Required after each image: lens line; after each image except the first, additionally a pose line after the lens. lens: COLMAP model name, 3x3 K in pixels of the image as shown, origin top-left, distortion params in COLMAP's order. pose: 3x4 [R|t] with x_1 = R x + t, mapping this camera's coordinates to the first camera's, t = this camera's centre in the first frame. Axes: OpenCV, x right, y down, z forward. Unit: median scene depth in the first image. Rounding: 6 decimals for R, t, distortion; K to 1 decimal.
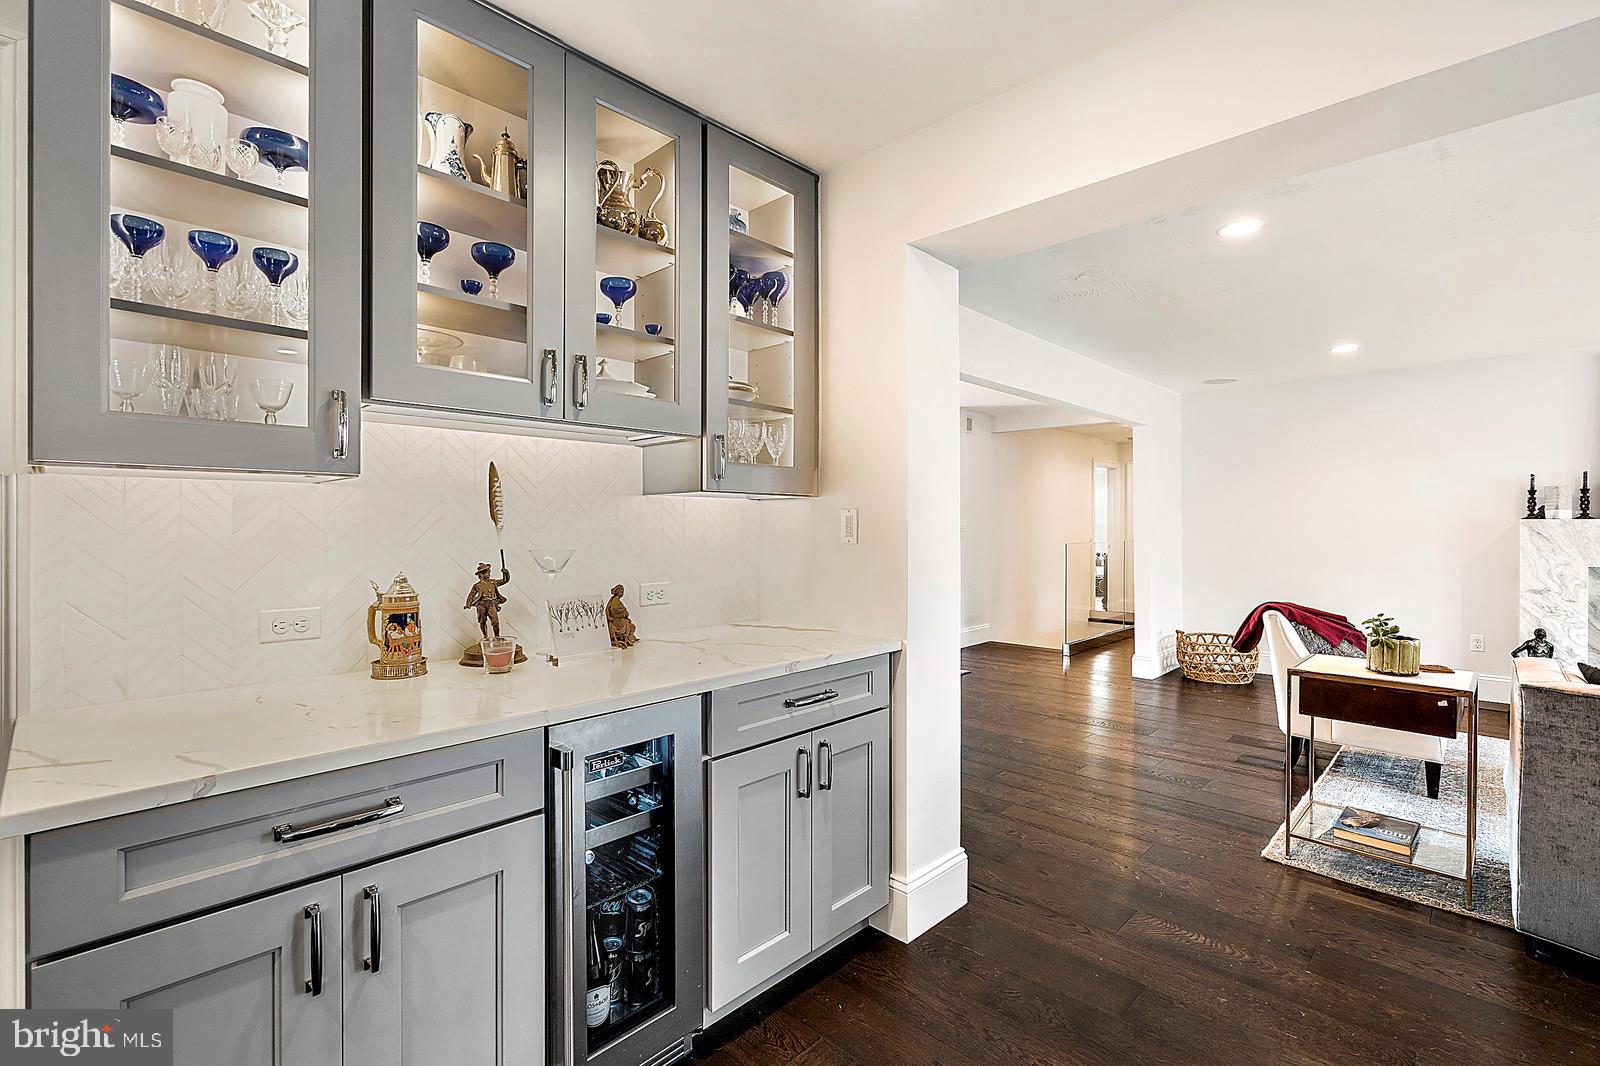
lens RADIAL K [[725.2, 0, 803.3], [0, 725.2, 530.6], [0, 0, 1]] dist [-0.001416, 0.000639]
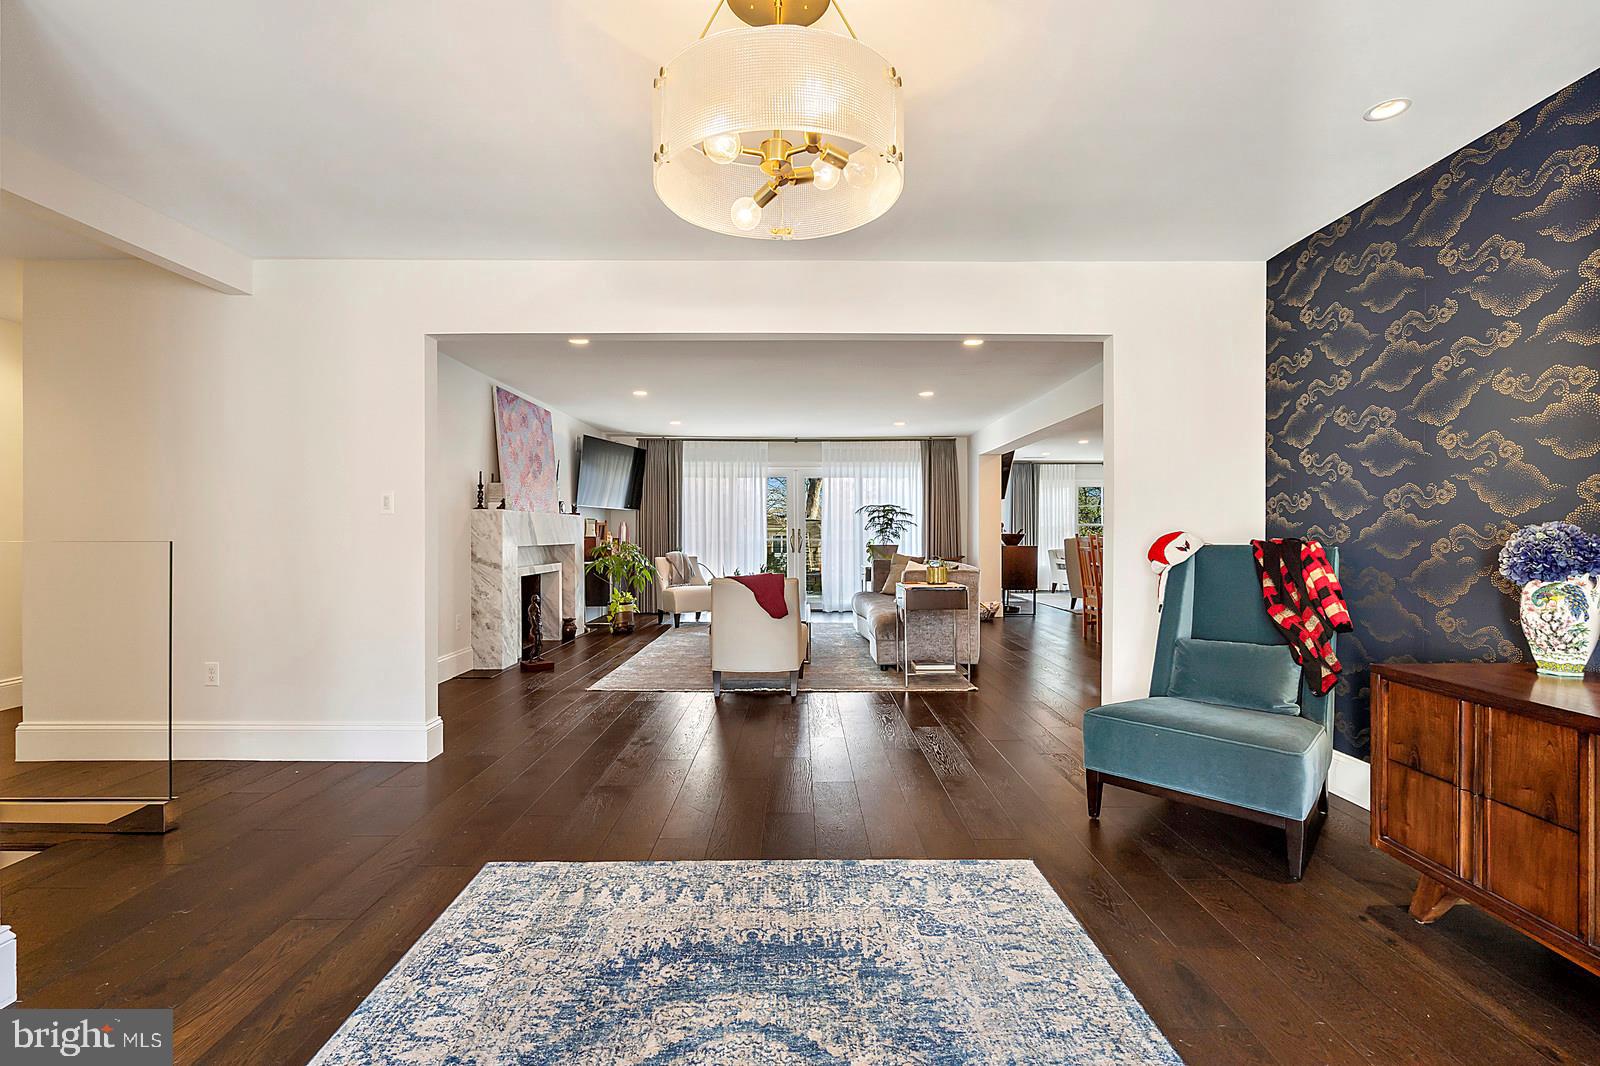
lens RADIAL K [[717.3, 0, 804.6], [0, 717.3, 531.9], [0, 0, 1]] dist [-0.000923, 0.000033]
pose [[-0.699982, 0.000440, 0.714161, -0.497839], [0.004681, 0.999981, 0.003971, 0.047088], [-0.714145, 0.006122, -0.699971, 3.487046]]
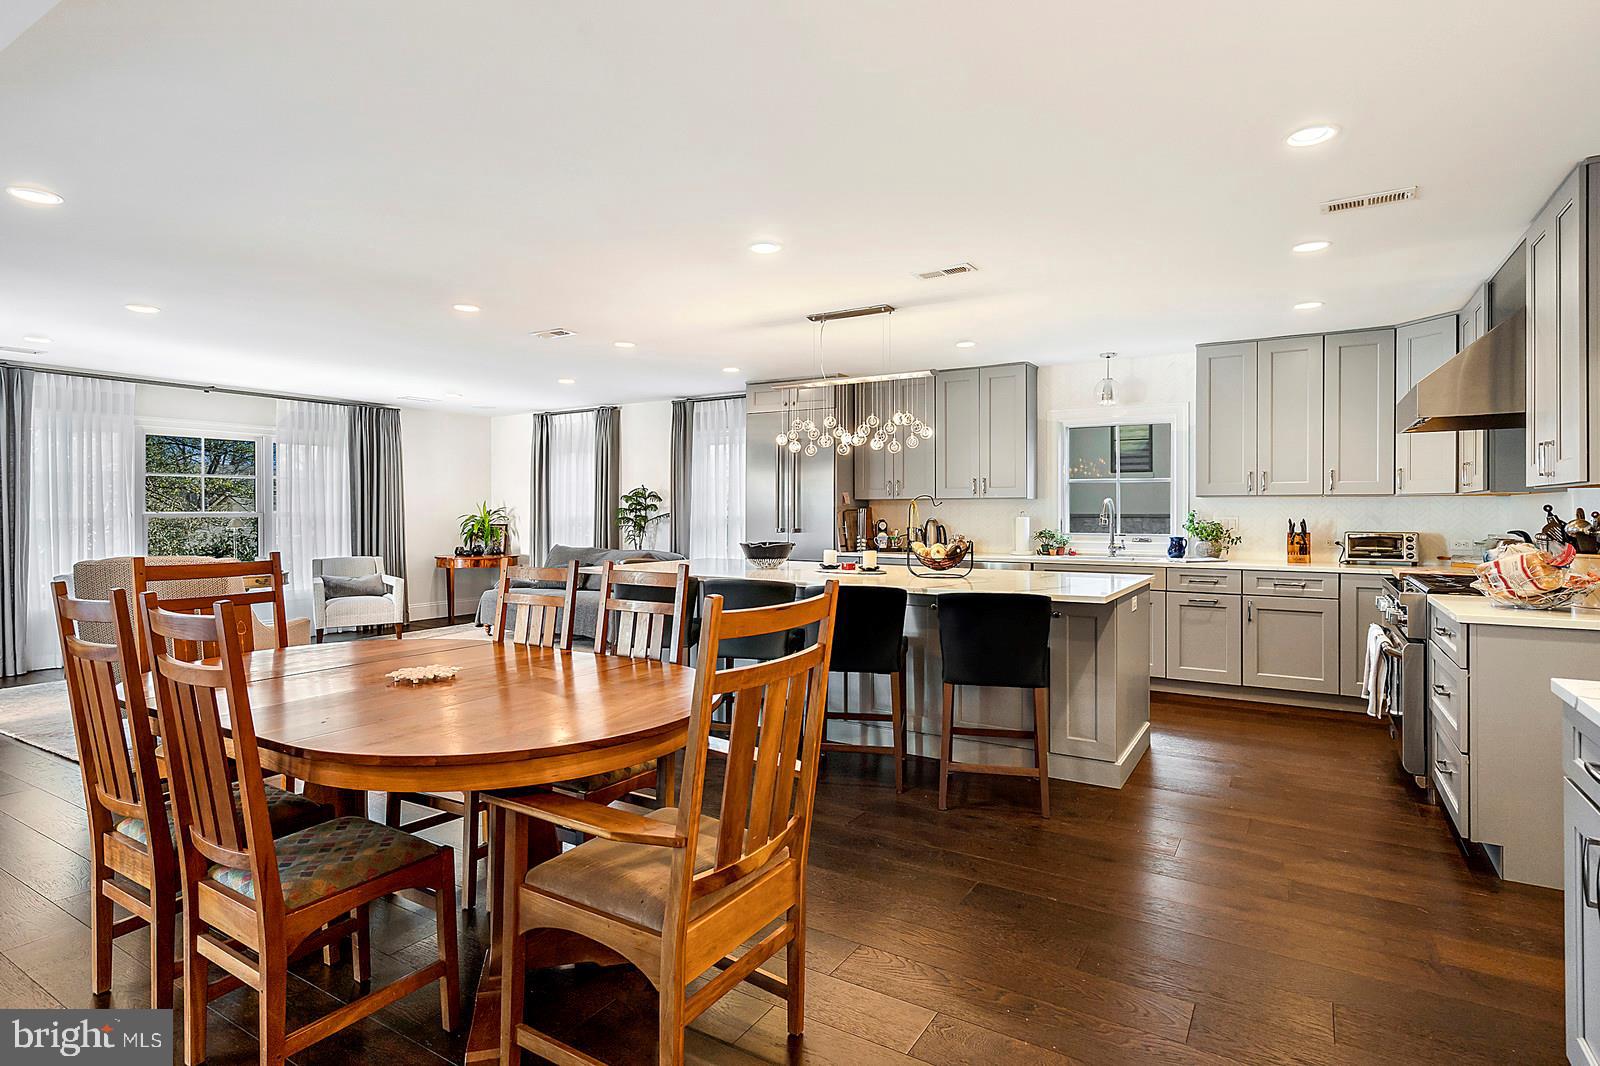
lens RADIAL K [[822.7, 0, 804.4], [0, 822.7, 513.6], [0, 0, 1]] dist [0.005473, 0.000467]
pose [[-0.976230, 0.002956, -0.216718, 0.475963], [0.000924, 0.999955, 0.009476, -0.014955], [0.216737, 0.009050, -0.976188, 1.108249]]
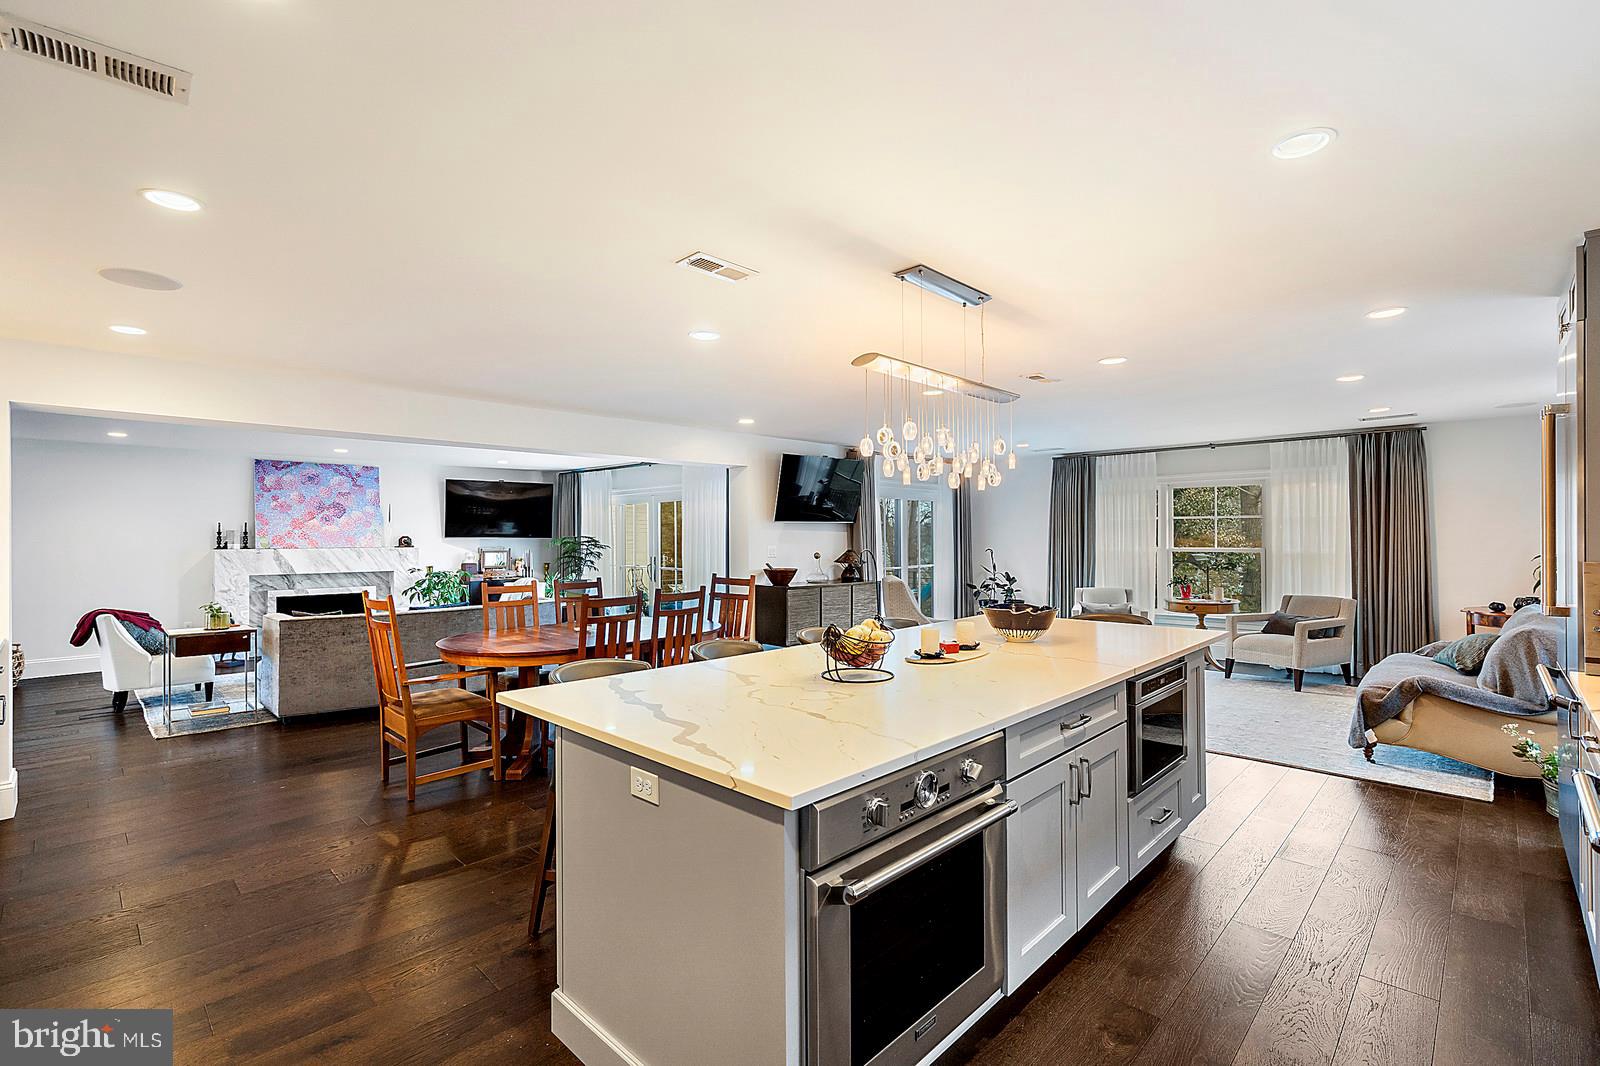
lens RADIAL K [[717.3, 0, 804.6], [0, 717.3, 531.9], [0, 0, 1]] dist [-0.000923, 0.000033]
pose [[0.001645, 0.009120, 0.999957, -1.623606], [0.010608, 0.999902, -0.009137, -0.062999], [-0.999942, 0.010623, 0.001548, -0.906167]]
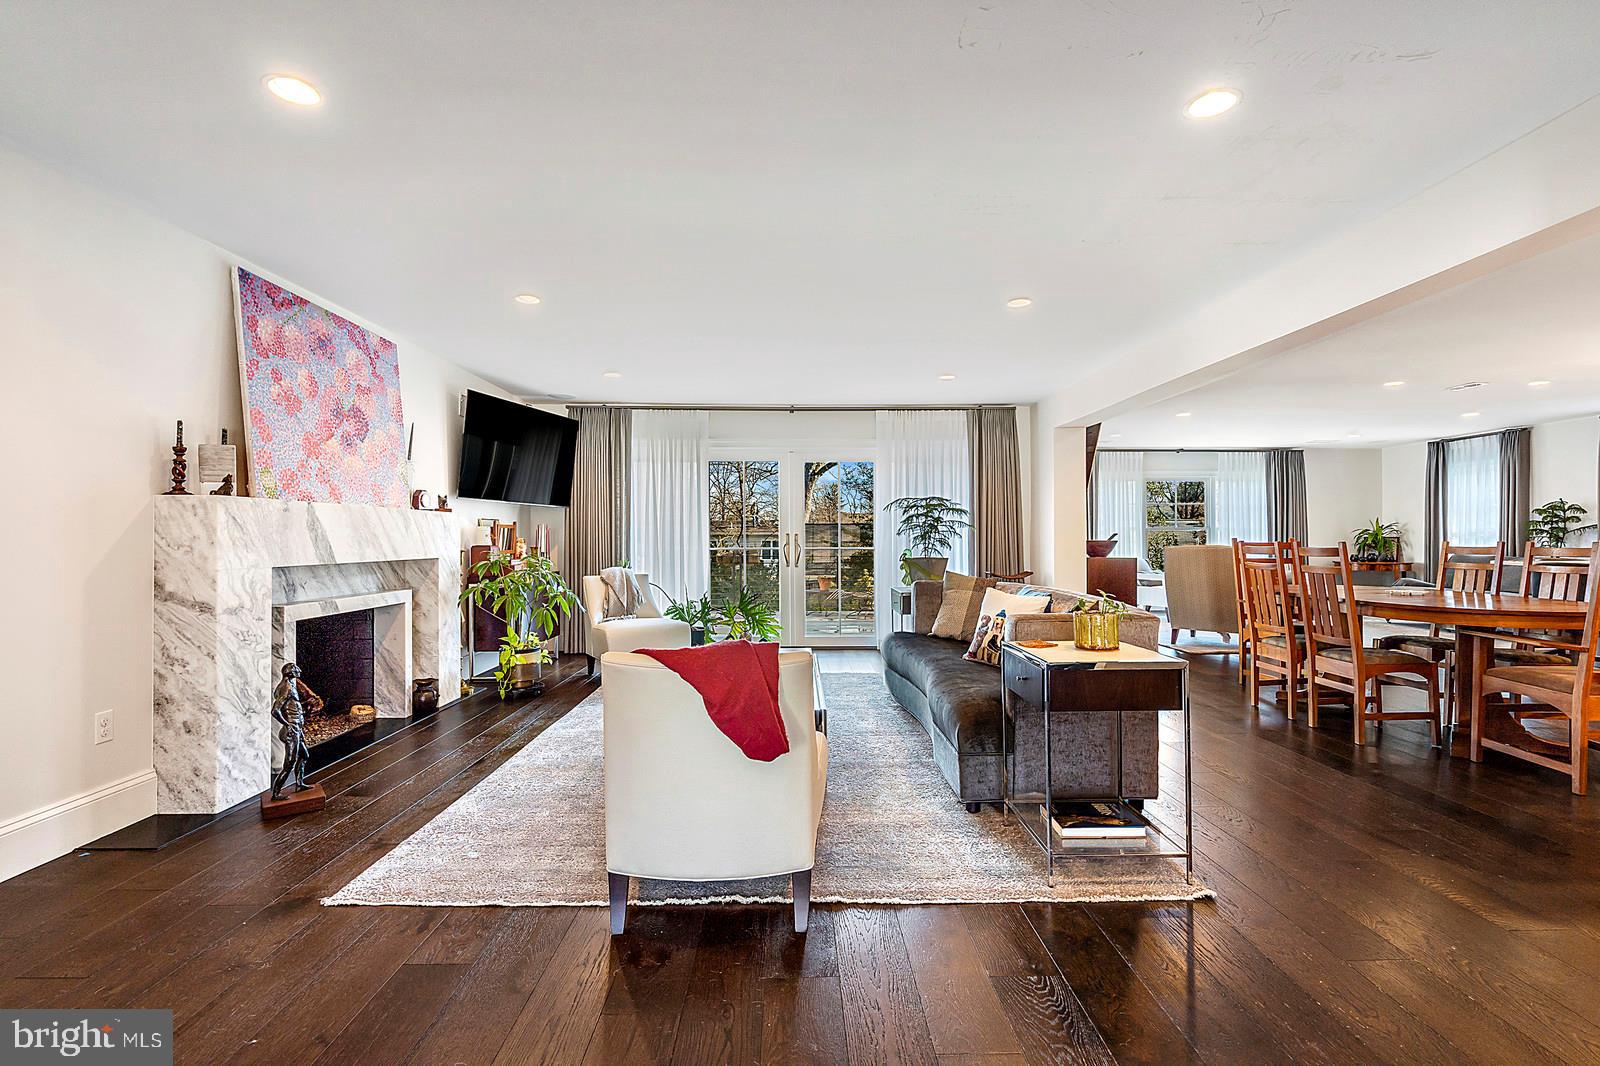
lens RADIAL K [[725.2, 0, 803.3], [0, 725.2, 530.6], [0, 0, 1]] dist [-0.001416, 0.000639]
pose [[-0.708146, 0.007772, 0.706023, 0.508027], [0.006045, 0.999970, -0.004945, 0.047897], [-0.706040, 0.000767, -0.708171, 2.560973]]
